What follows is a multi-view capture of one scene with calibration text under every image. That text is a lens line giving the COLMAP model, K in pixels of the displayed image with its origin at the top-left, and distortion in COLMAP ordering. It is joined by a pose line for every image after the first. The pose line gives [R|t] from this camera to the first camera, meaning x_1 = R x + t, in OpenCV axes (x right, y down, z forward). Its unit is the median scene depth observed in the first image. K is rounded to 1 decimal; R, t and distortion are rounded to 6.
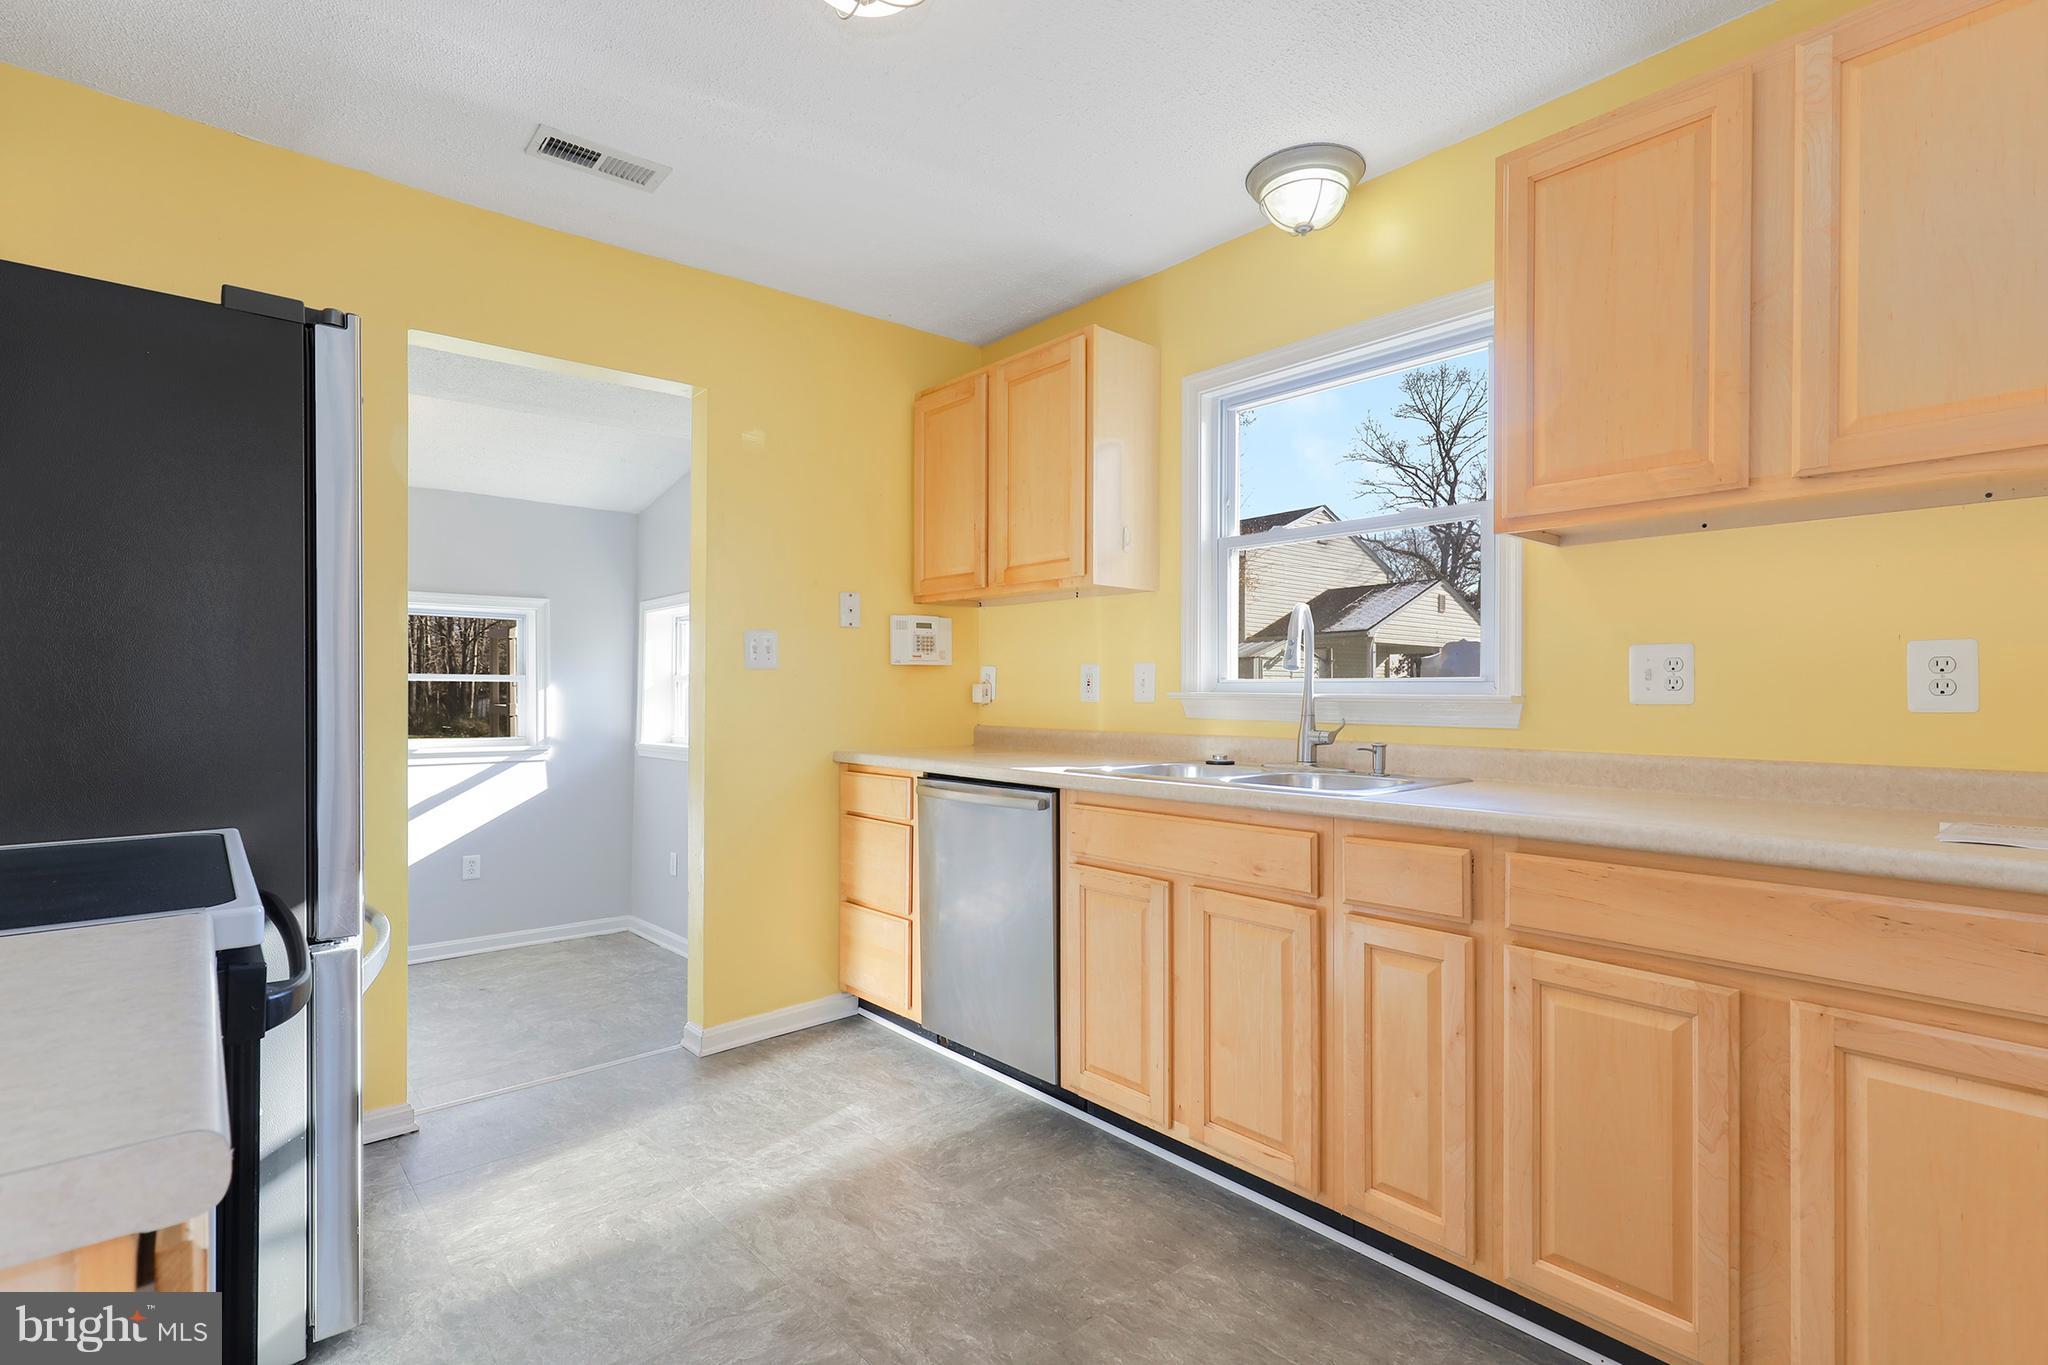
lens RADIAL K [[950.9, 0, 1026.8], [0, 950.9, 701.4], [0, 0, 1]] dist [0.005649, -0.000675]
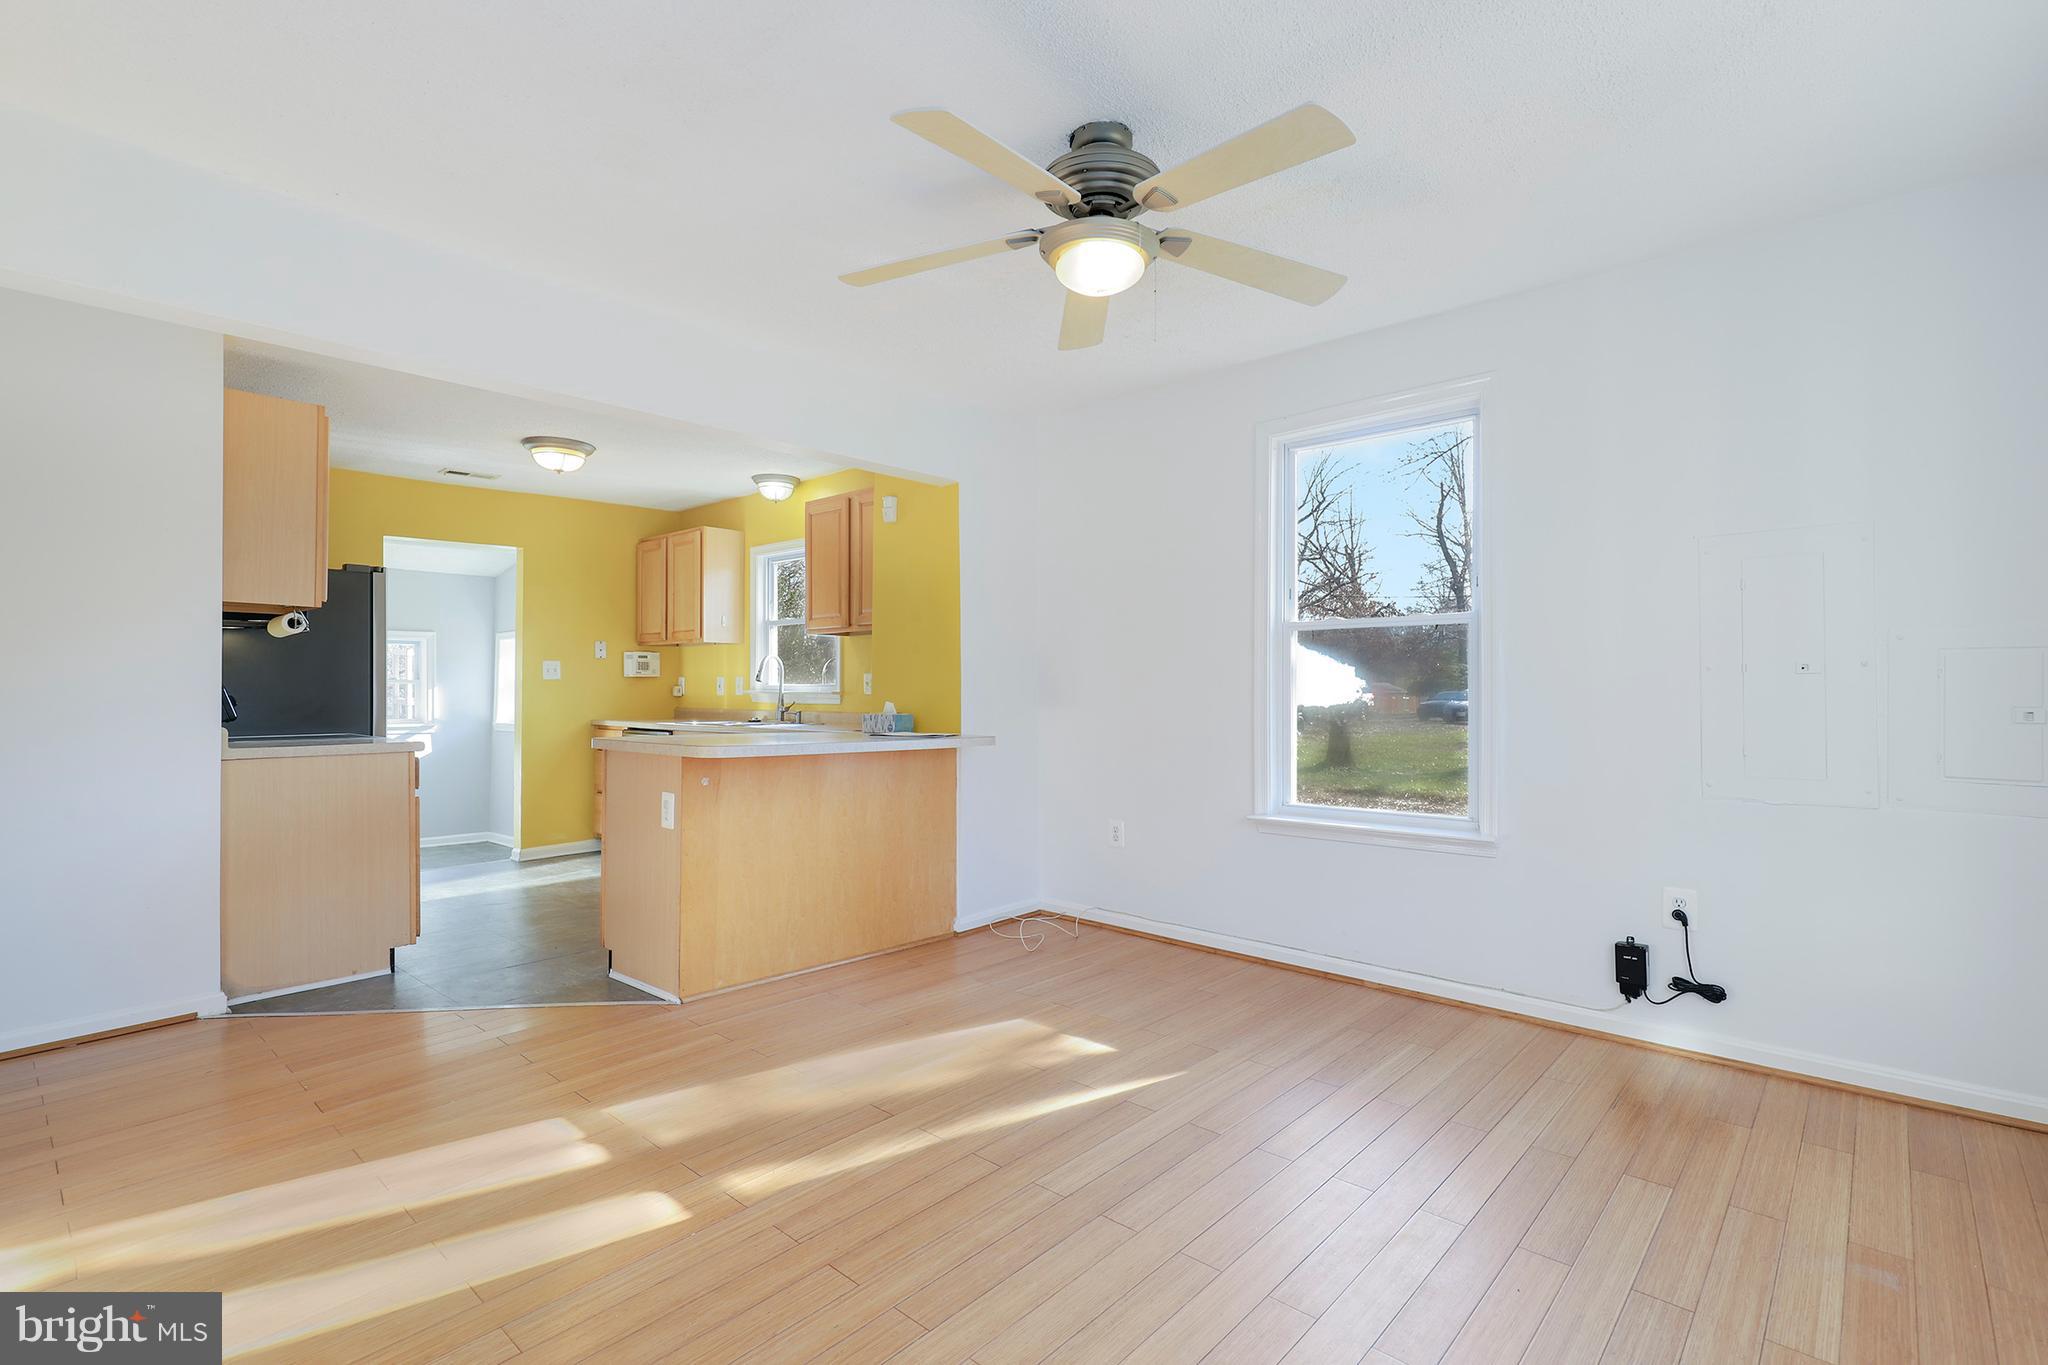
lens RADIAL K [[950.9, 0, 1024.3], [0, 950.9, 687.7], [0, 0, 1]] dist [0.005649, -0.000675]
pose [[0.994152, -0.002085, 0.107971, 0.890832], [0.003142, 0.999949, -0.009620, 0.012397], [-0.107946, 0.009903, 0.994107, -2.011686]]
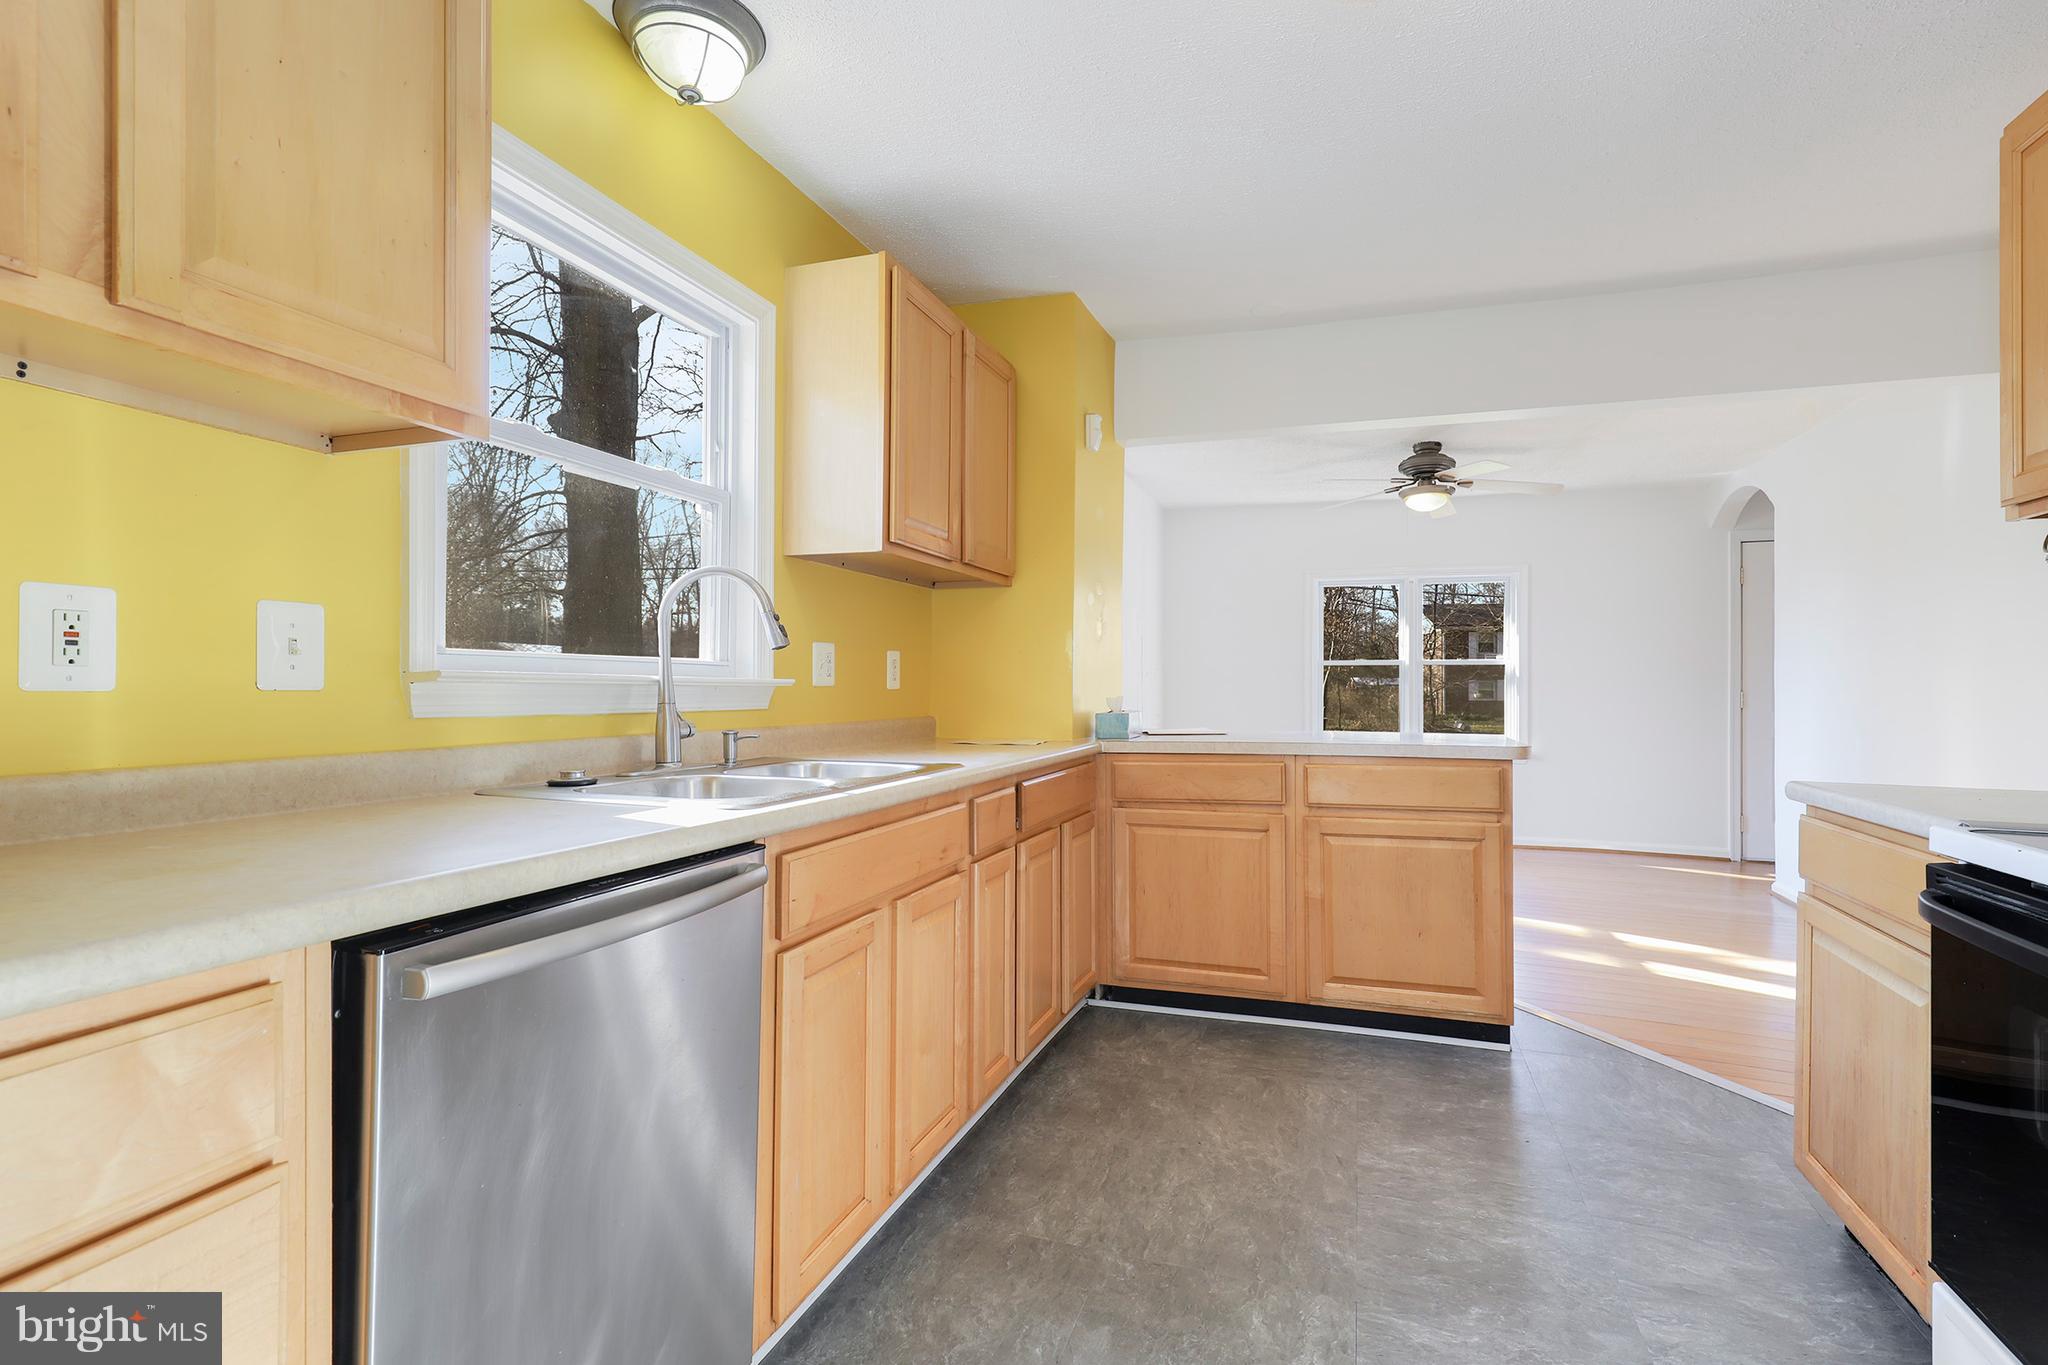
lens RADIAL K [[950.9, 0, 1026.4], [0, 950.9, 680.1], [0, 0, 1]] dist [0.005649, -0.000675]
pose [[-0.486248, -0.003152, 0.873815, -0.744665], [-0.004094, 0.999991, 0.001329, -0.009092], [-0.873811, -0.002931, -0.486257, 1.544476]]
